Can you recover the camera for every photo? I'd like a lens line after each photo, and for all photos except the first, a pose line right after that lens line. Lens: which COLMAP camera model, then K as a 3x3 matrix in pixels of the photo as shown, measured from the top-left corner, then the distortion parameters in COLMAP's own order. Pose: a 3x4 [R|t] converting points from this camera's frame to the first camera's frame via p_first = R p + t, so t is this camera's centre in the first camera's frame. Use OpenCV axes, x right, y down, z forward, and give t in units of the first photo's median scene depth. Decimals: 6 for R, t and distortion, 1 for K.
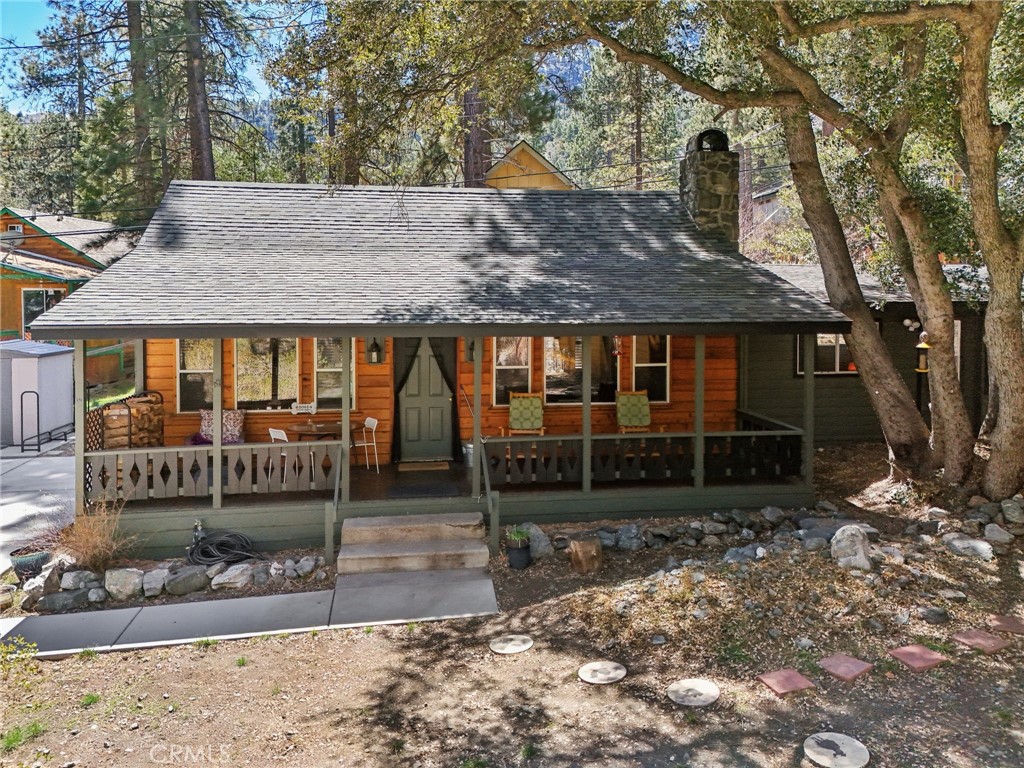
lens RADIAL K [[745.4, 0, 513.8], [0, 745.4, 329.1], [0, 0, 1]] dist [0.036350, -0.004035]
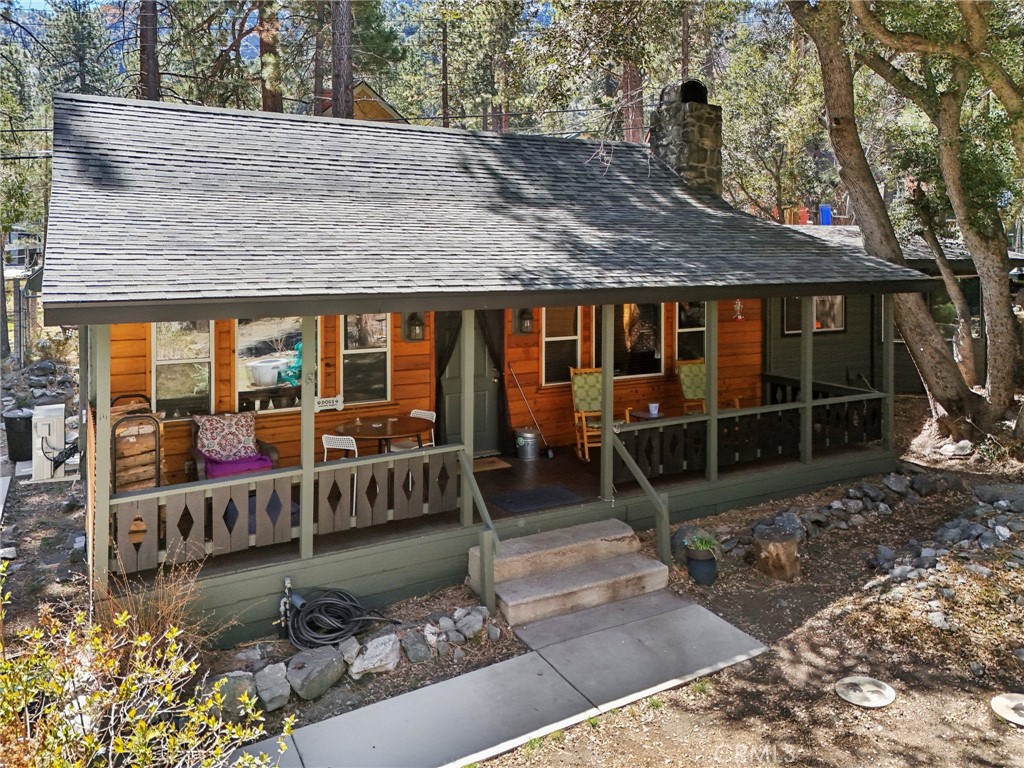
lens RADIAL K [[769.5, 0, 511.3], [0, 769.5, 273.1], [0, 0, 1]] dist [0.032335, -0.012180]
pose [[0.937516, -0.009326, 0.347817, -0.432829], [0.017116, 0.999667, -0.019330, -0.008380], [-0.347521, 0.024075, 0.937363, 0.235223]]
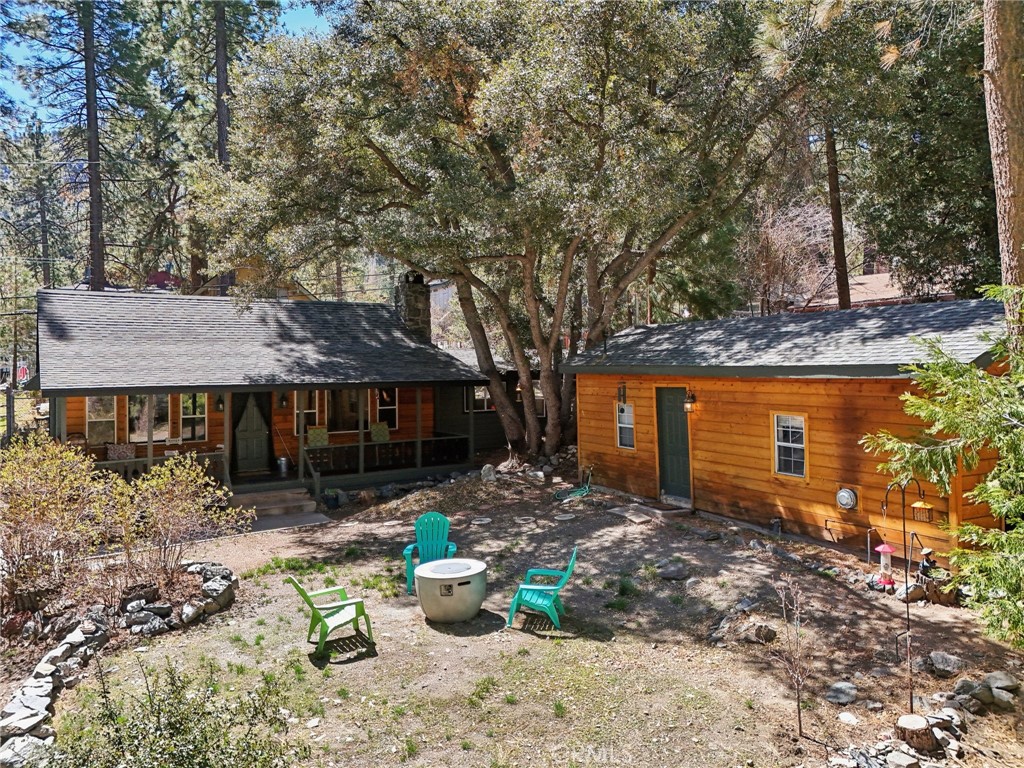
lens RADIAL K [[710.7, 0, 515.3], [0, 710.7, 366.1], [0, 0, 1]] dist [0.018056, -0.007695]
pose [[0.905681, -0.007318, 0.423897, -0.304886], [0.029198, 0.998554, -0.045144, 0.042764], [-0.422954, 0.053263, 0.904584, -0.780700]]
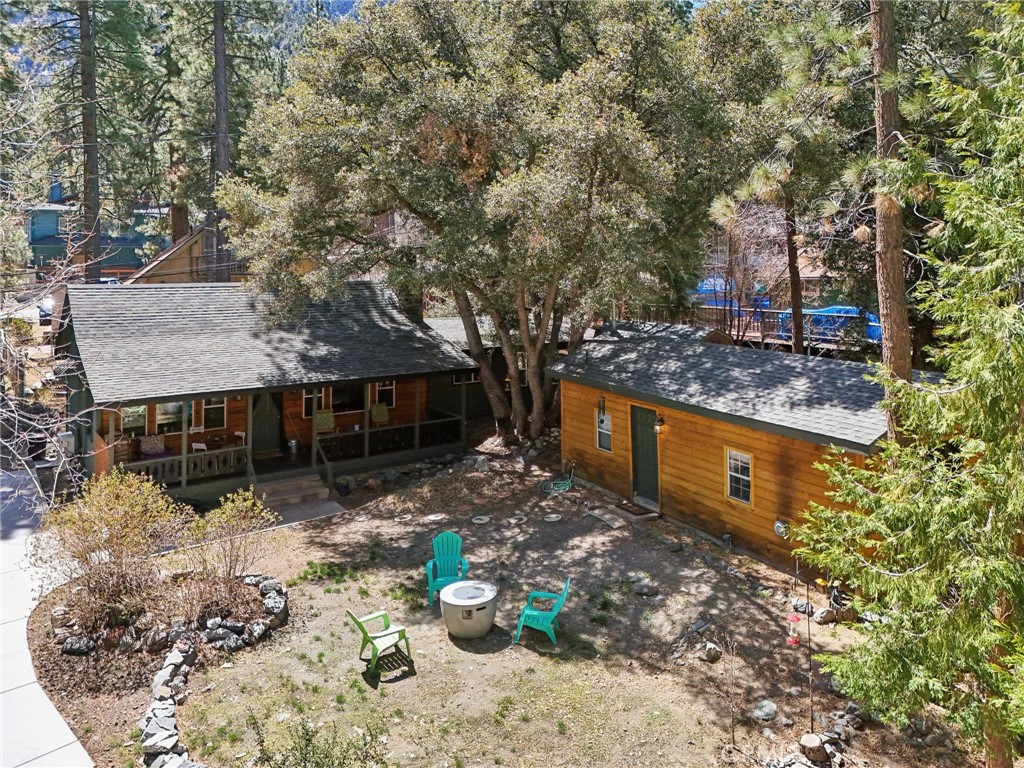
lens RADIAL K [[729.6, 0, 510.3], [0, 729.6, 272.3], [0, 0, 1]] dist [0.007537, 0.004787]
pose [[0.888858, -0.000860, 0.458183, -0.475320], [0.019130, 0.999196, -0.035236, -0.216481], [-0.457784, 0.040085, 0.888159, -1.004099]]
